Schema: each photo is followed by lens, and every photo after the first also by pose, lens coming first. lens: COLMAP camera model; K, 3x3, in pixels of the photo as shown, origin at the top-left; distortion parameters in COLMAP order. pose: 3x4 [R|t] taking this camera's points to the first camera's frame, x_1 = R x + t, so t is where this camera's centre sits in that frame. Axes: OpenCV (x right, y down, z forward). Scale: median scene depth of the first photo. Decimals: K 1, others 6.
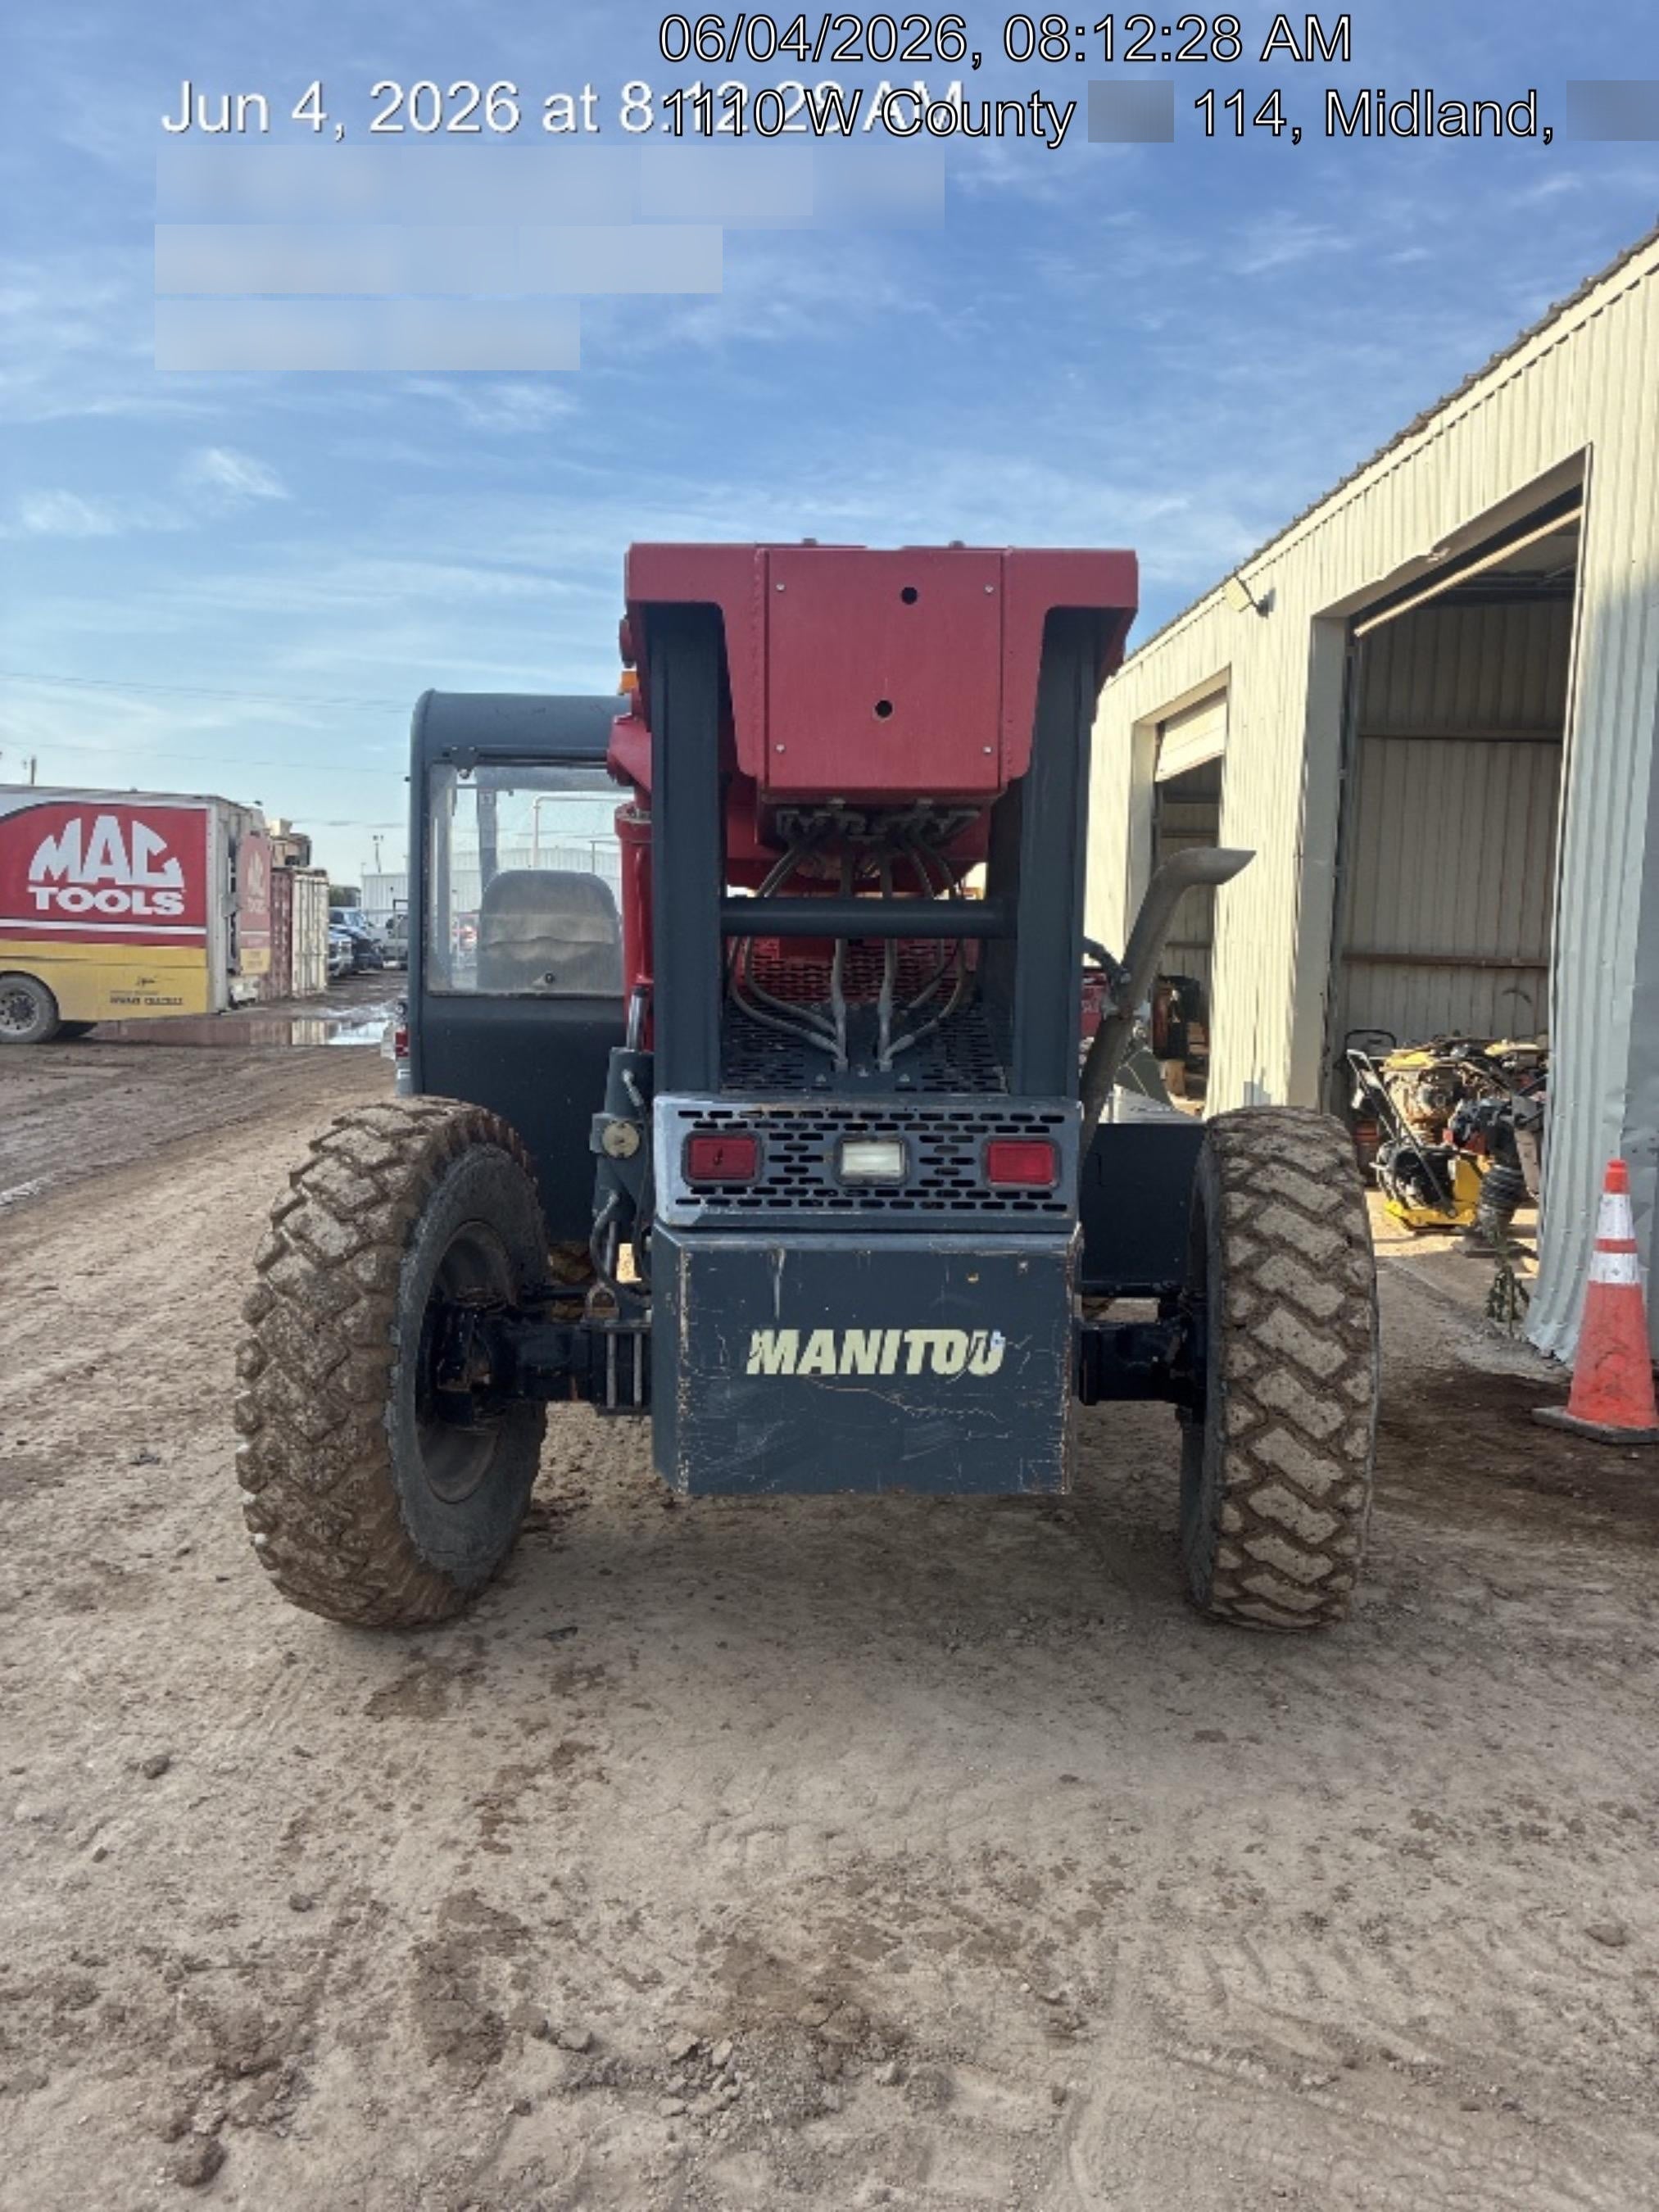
lens RADIAL K [[1667.8, 0, 829.5], [0, 1667.8, 1106.0], [0, 0, 1]] dist [0.118467, -0.157914]
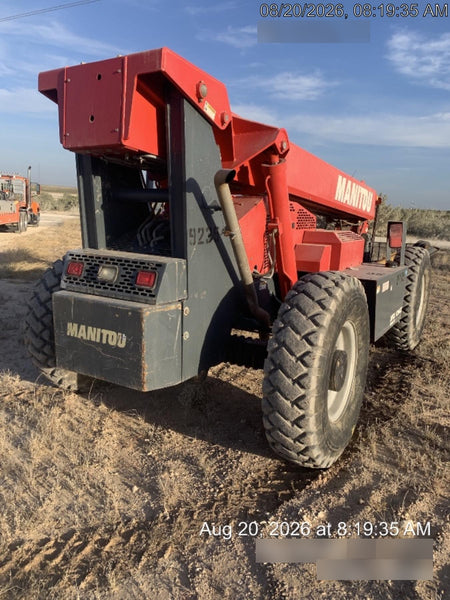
lens RADIAL K [[450.5, 0, 228.6], [0, 450.5, 307.1], [0, 0, 1]] dist [0.056798, -0.062763]
pose [[0.832626, 0.122573, -0.540102, 0.682777], [-0.072243, 0.990907, 0.113510, -0.017206], [0.549104, -0.055492, 0.833910, 0.436198]]
